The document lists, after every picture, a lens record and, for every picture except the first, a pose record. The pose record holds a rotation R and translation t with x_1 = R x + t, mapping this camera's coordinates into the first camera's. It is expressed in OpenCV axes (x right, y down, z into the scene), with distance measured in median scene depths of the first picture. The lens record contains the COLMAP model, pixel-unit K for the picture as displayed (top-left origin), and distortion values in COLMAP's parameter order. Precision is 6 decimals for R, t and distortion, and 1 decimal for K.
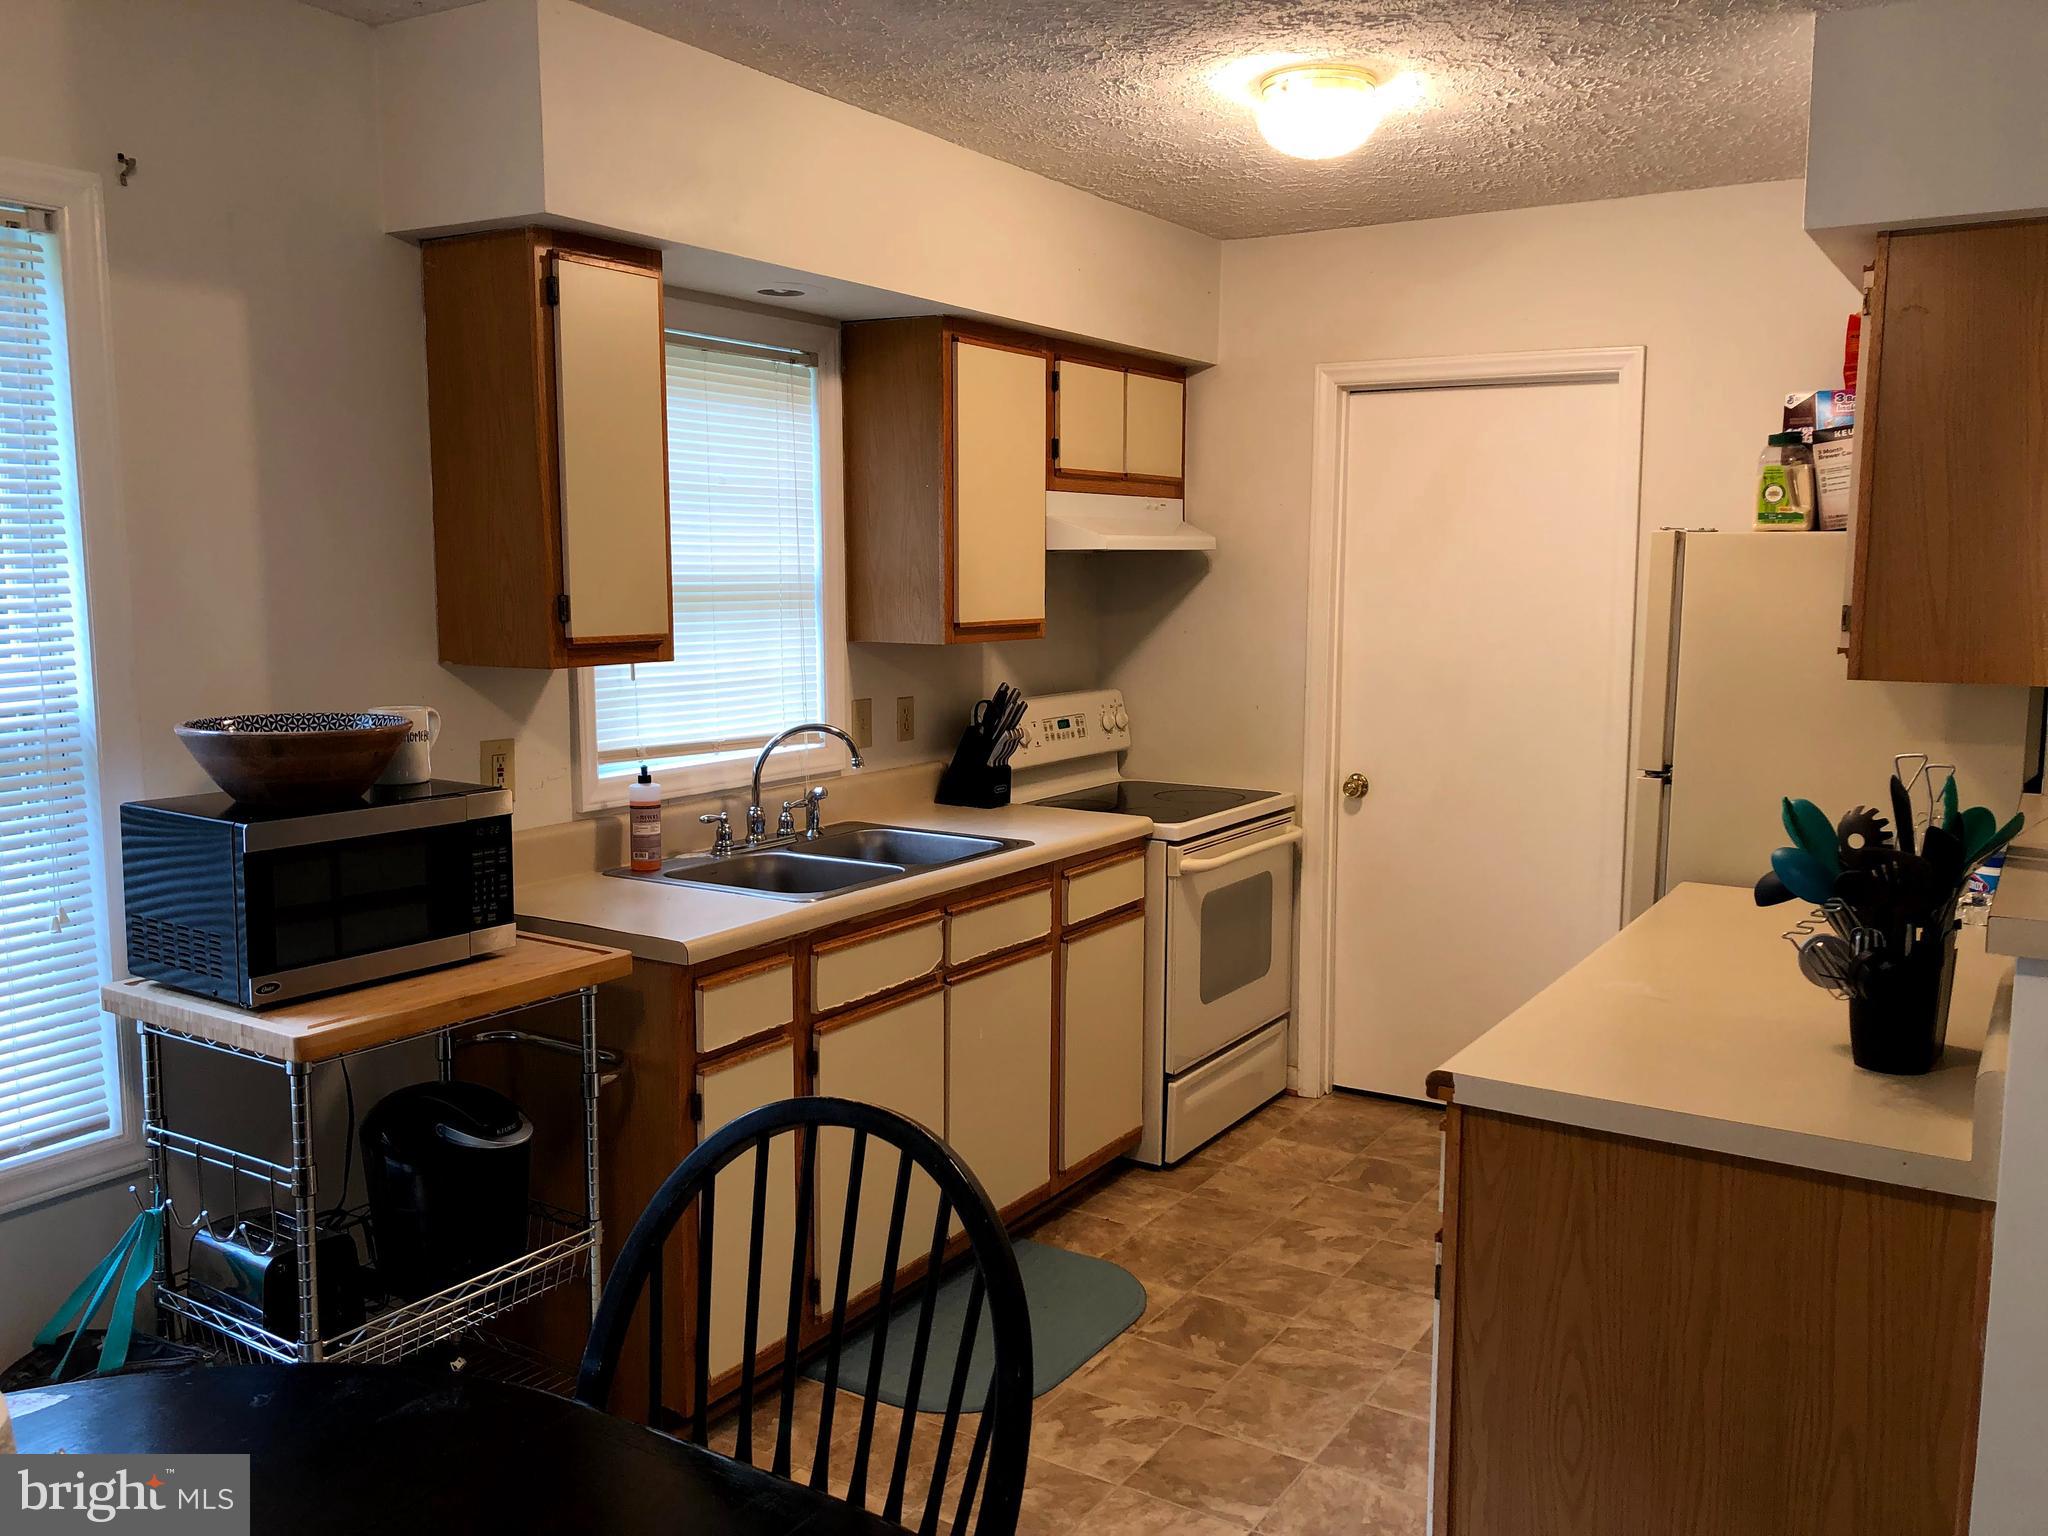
lens RADIAL K [[1691.6, 0, 1024.0], [0, 1691.6, 768.0], [0, 0, 1]] dist [0.085418, -0.245497]
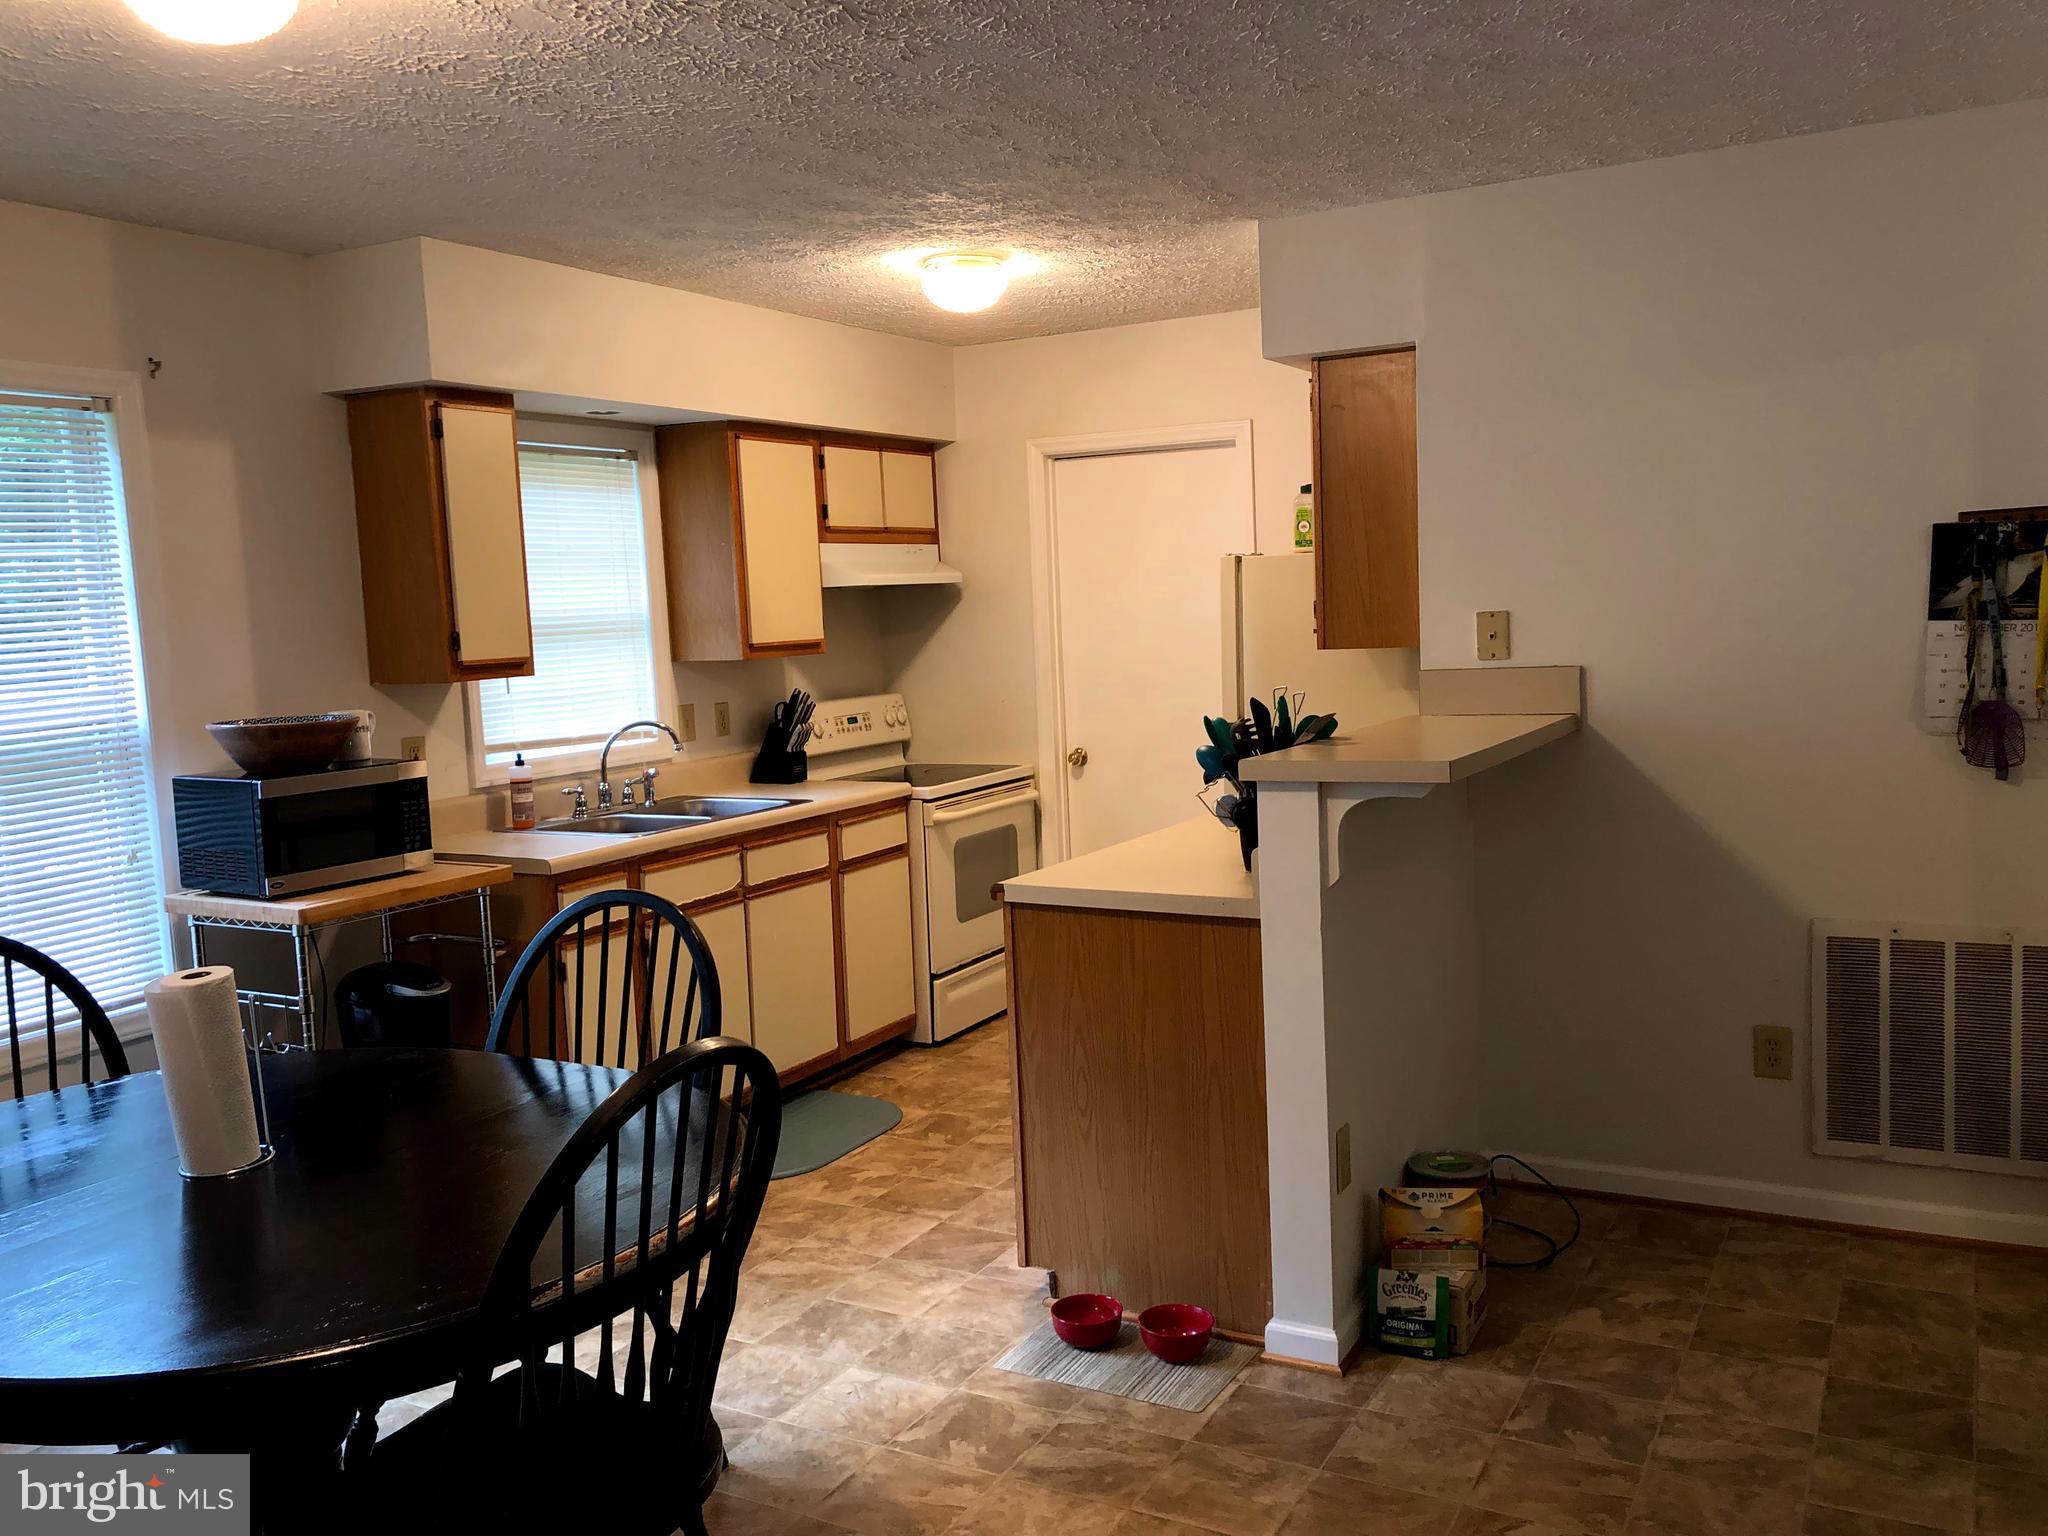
lens RADIAL K [[1691.6, 0, 1024.0], [0, 1691.6, 768.0], [0, 0, 1]] dist [0.085418, -0.245497]
pose [[0.997197, -0.050851, 0.054885, 0.105623], [0.051995, 0.998455, -0.019613, 0.055342], [-0.053803, 0.022411, 0.998300, -0.392187]]
